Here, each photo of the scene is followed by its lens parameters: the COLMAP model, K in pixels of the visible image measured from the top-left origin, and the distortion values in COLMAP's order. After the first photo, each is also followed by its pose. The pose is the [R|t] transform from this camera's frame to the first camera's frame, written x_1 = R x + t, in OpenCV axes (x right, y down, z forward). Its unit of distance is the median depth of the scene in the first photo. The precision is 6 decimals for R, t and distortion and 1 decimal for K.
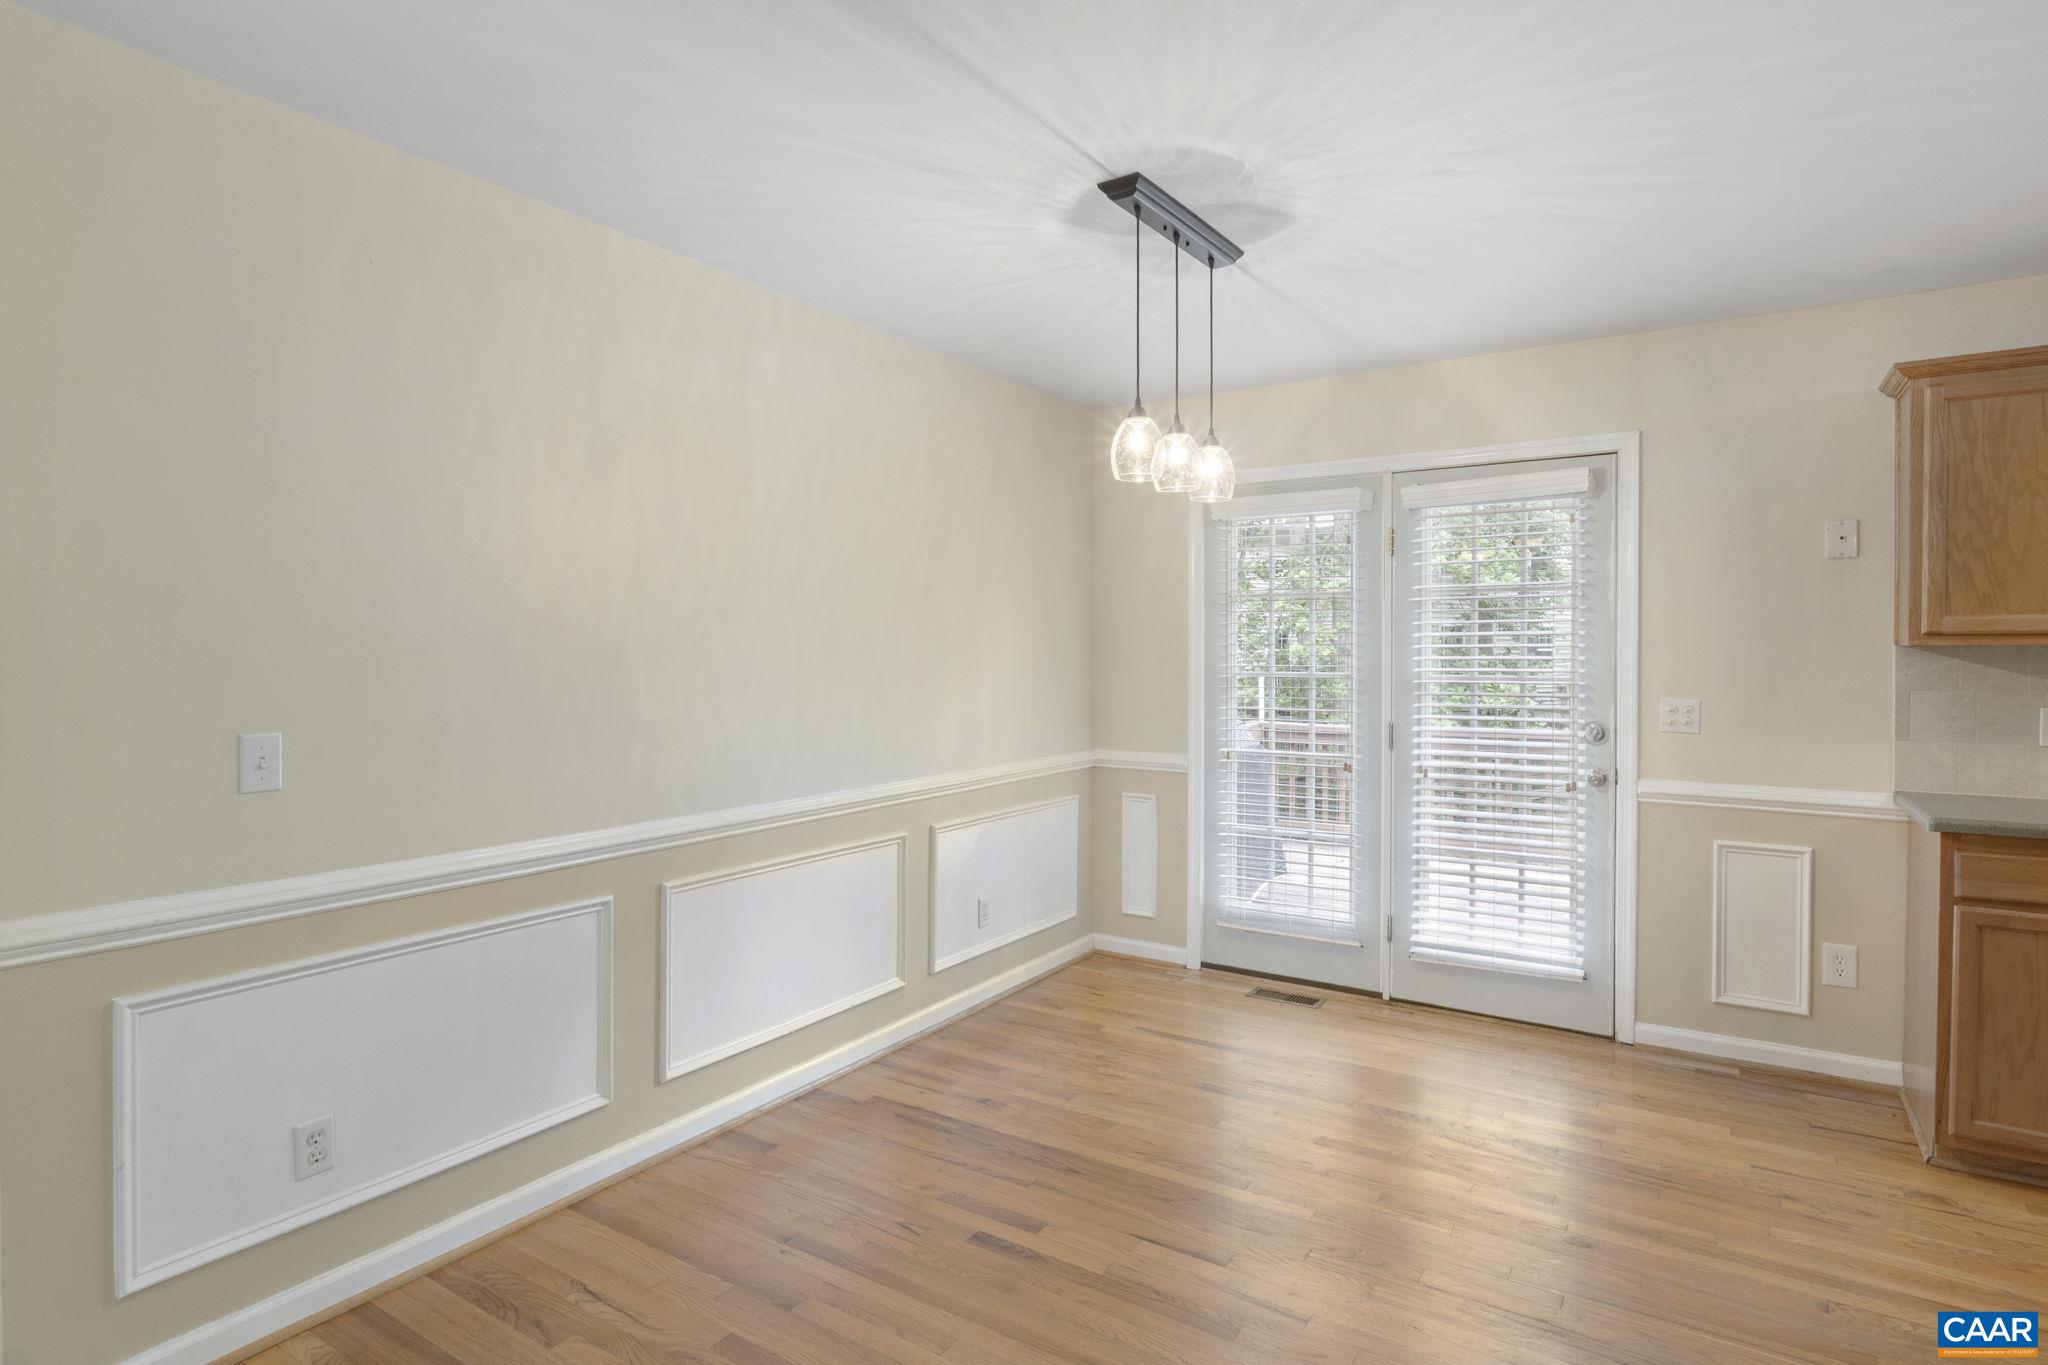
lens RADIAL K [[1063.2, 0, 1022.5], [0, 1063.2, 662.5], [0, 0, 1]] dist [-0.002161, -0.001584]
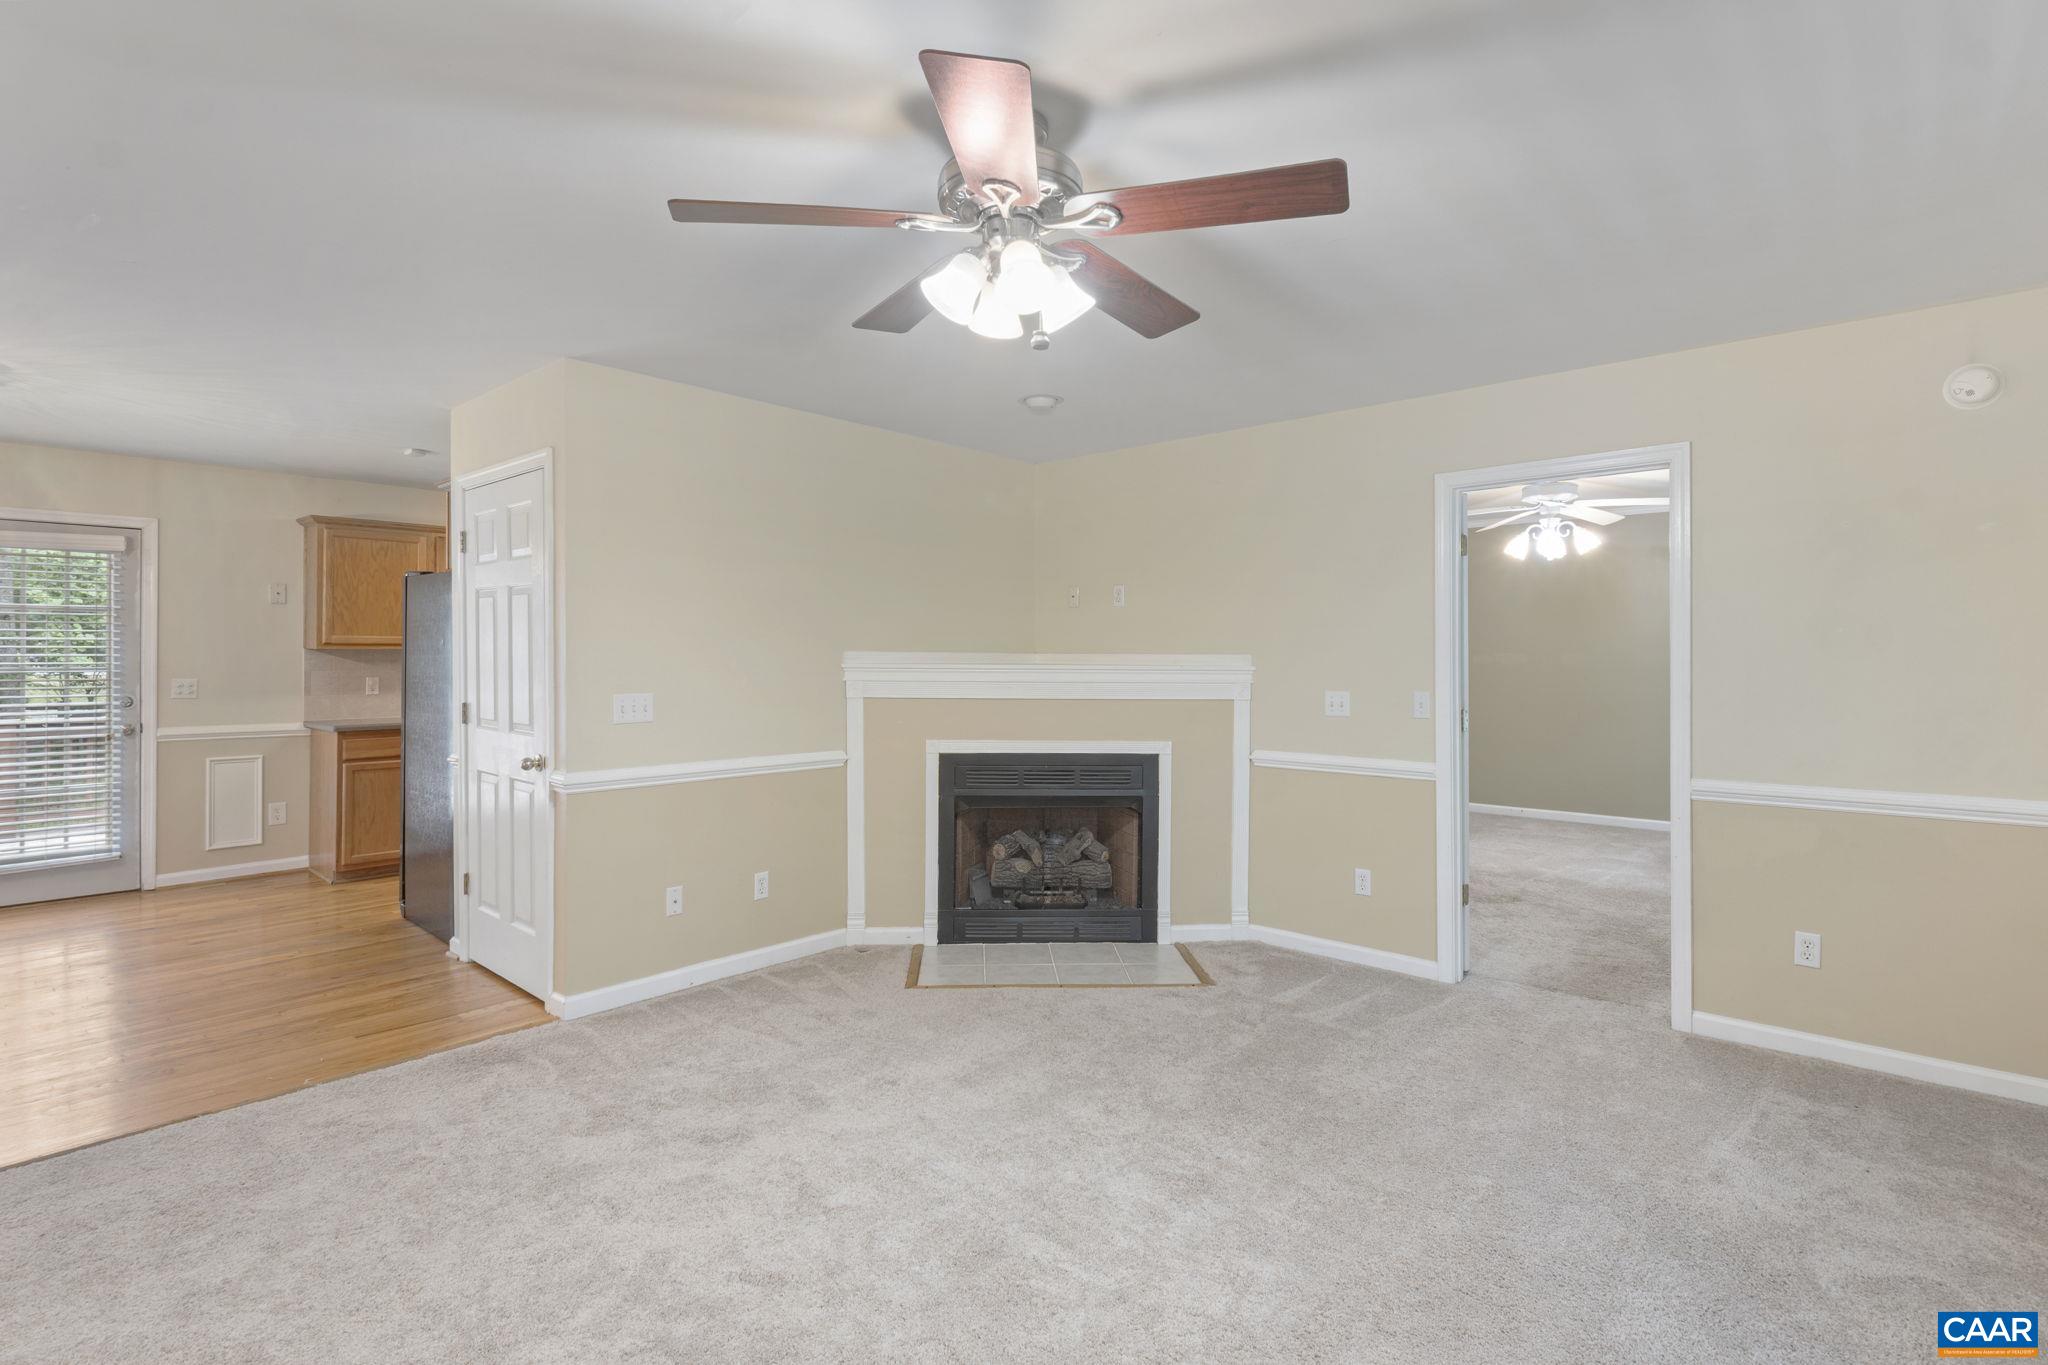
lens RADIAL K [[961.2, 0, 1027.4], [0, 961.2, 654.8], [0, 0, 1]] dist [0.000426, 0.000060]
pose [[0.137819, -0.000833, 0.990457, -0.743623], [0.006761, 0.999977, -0.000100, 0.004741], [-0.990434, 0.006710, 0.137821, -0.571677]]
